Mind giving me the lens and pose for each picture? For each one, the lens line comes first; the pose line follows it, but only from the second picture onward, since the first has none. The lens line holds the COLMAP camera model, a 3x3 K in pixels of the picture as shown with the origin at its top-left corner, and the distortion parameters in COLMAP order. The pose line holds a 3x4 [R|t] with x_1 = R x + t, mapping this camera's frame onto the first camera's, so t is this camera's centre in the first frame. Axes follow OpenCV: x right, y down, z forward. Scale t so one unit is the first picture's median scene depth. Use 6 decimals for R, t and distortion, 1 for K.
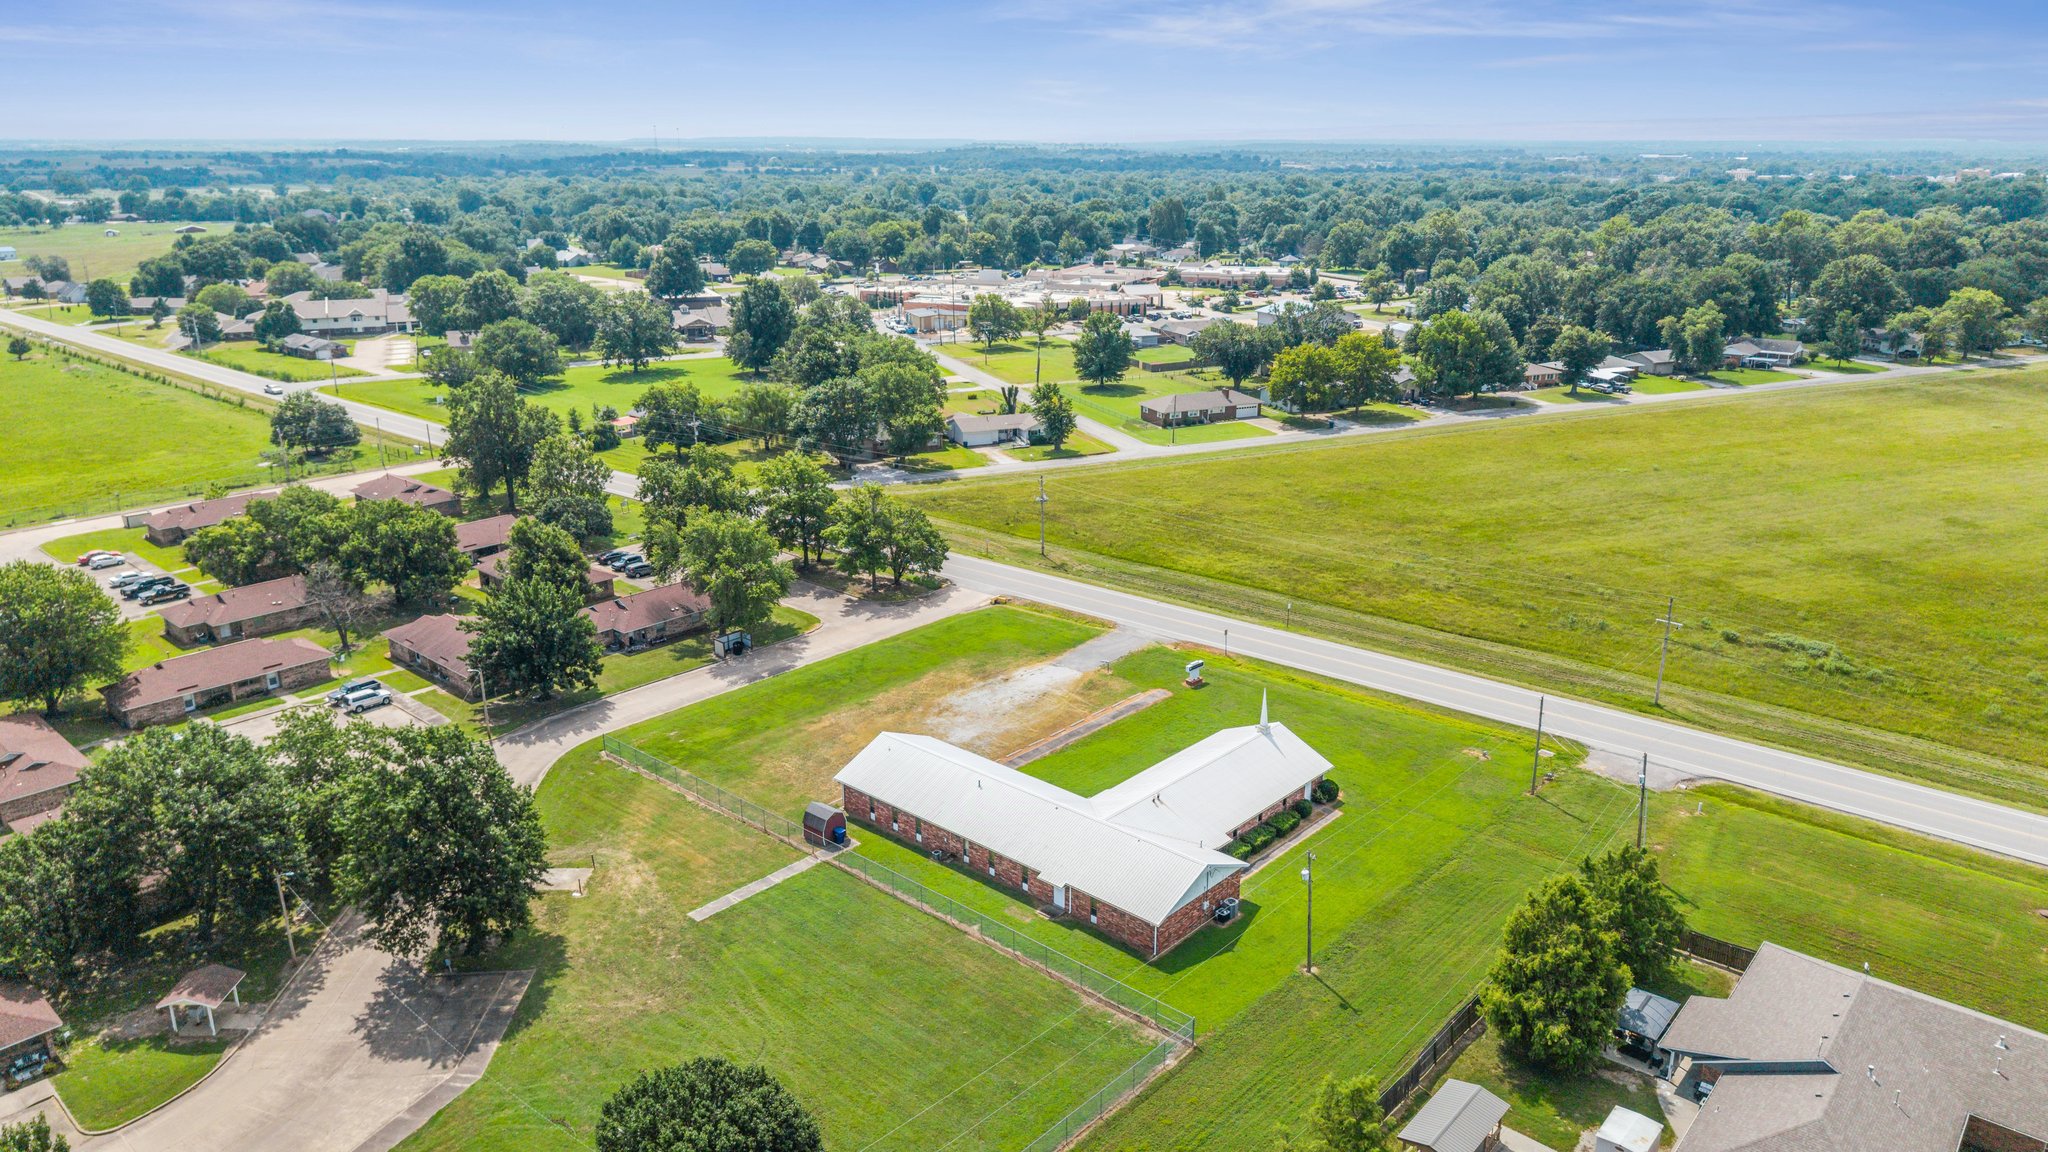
lens RADIAL K [[1380.4, 0, 1024.0], [0, 1380.4, 576.0], [0, 0, 1]] dist [0.123116, -0.307732]
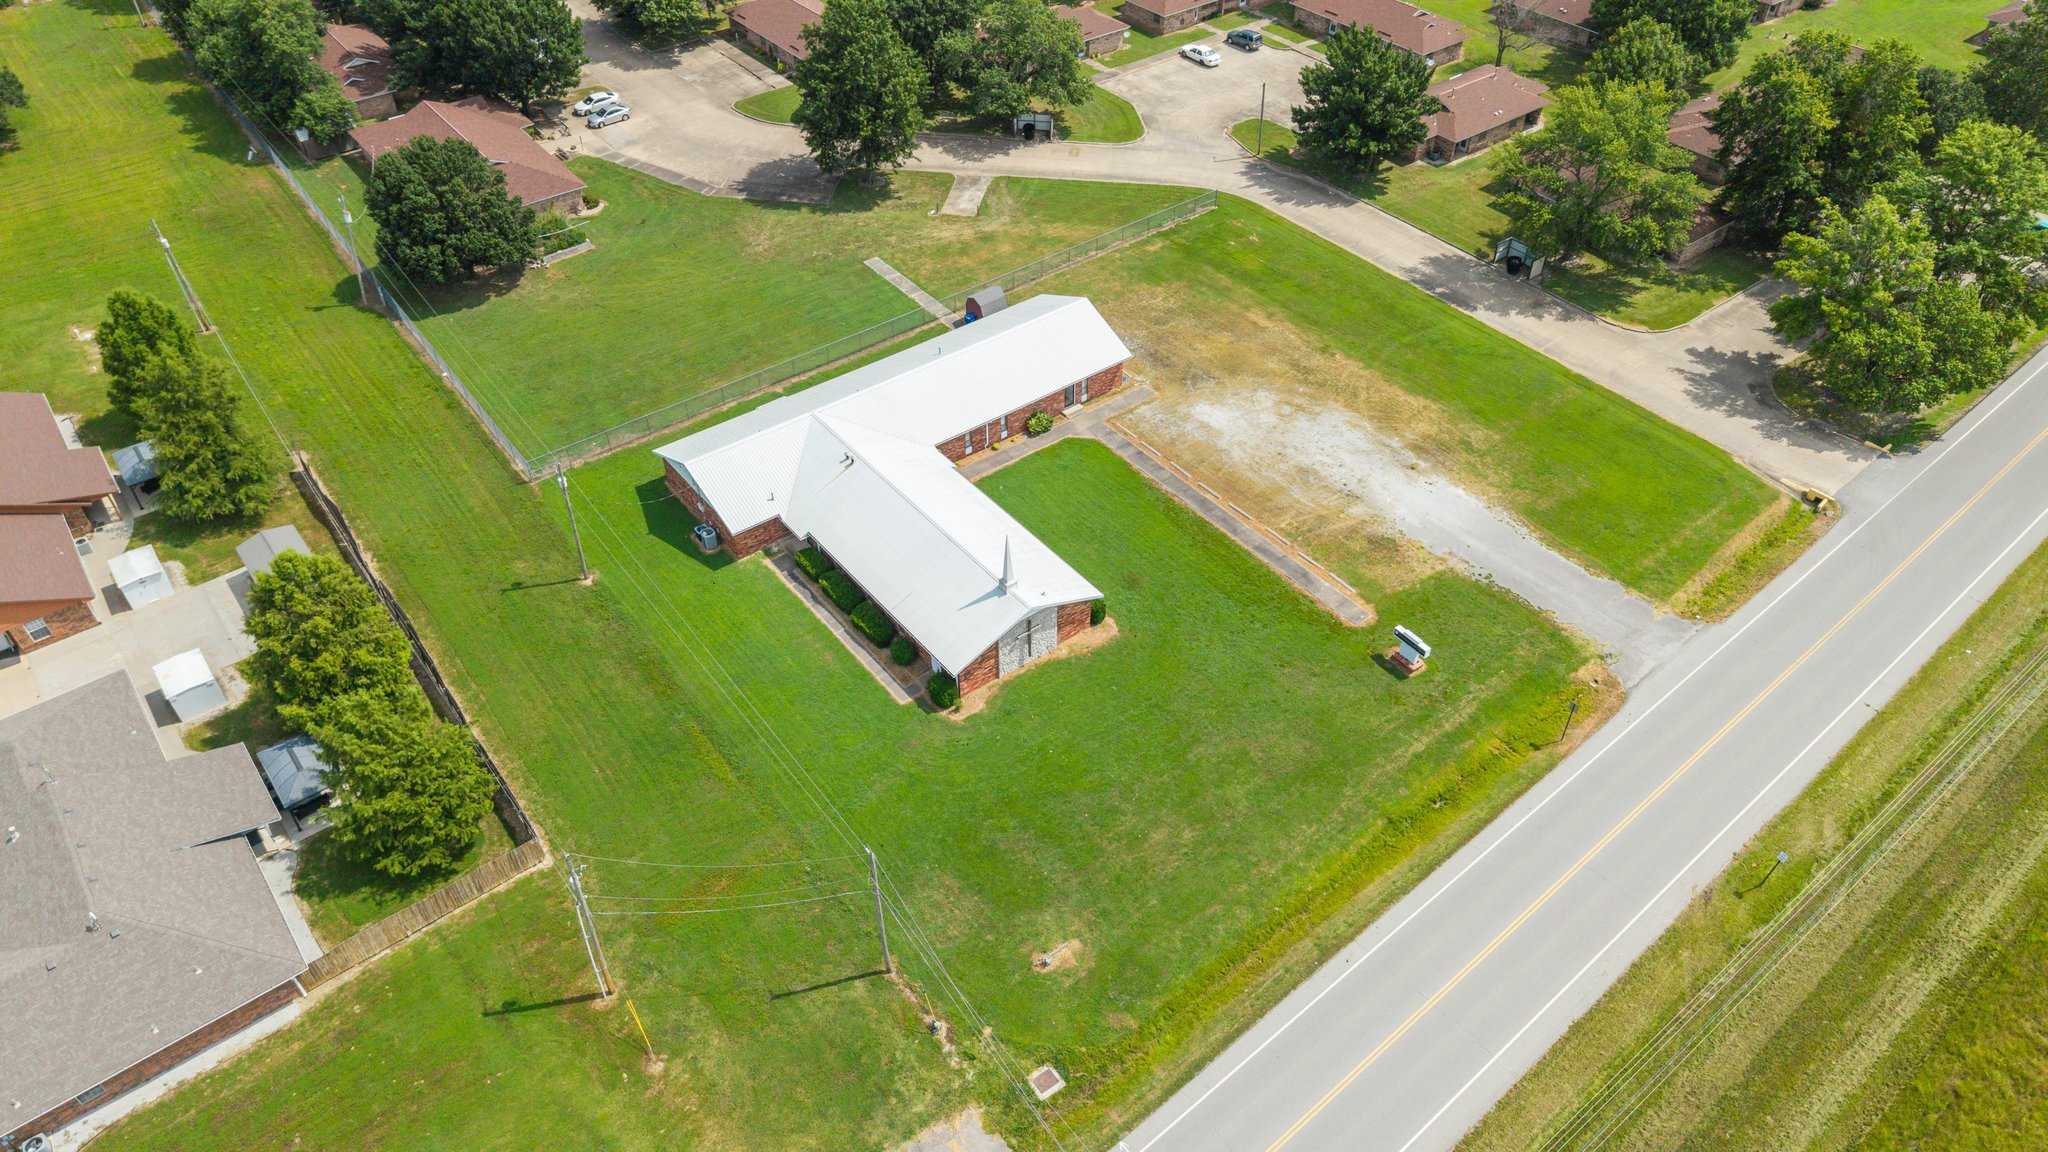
lens RADIAL K [[1367.4, 0, 1019.6], [0, 1367.4, 571.3], [0, 0, 1]] dist [0.040566, -0.058318]
pose [[-0.179694, 0.663216, -0.726536, 0.553988], [-0.290092, 0.669989, 0.683346, -0.299566], [0.939977, 0.333556, 0.072001, 0.806479]]
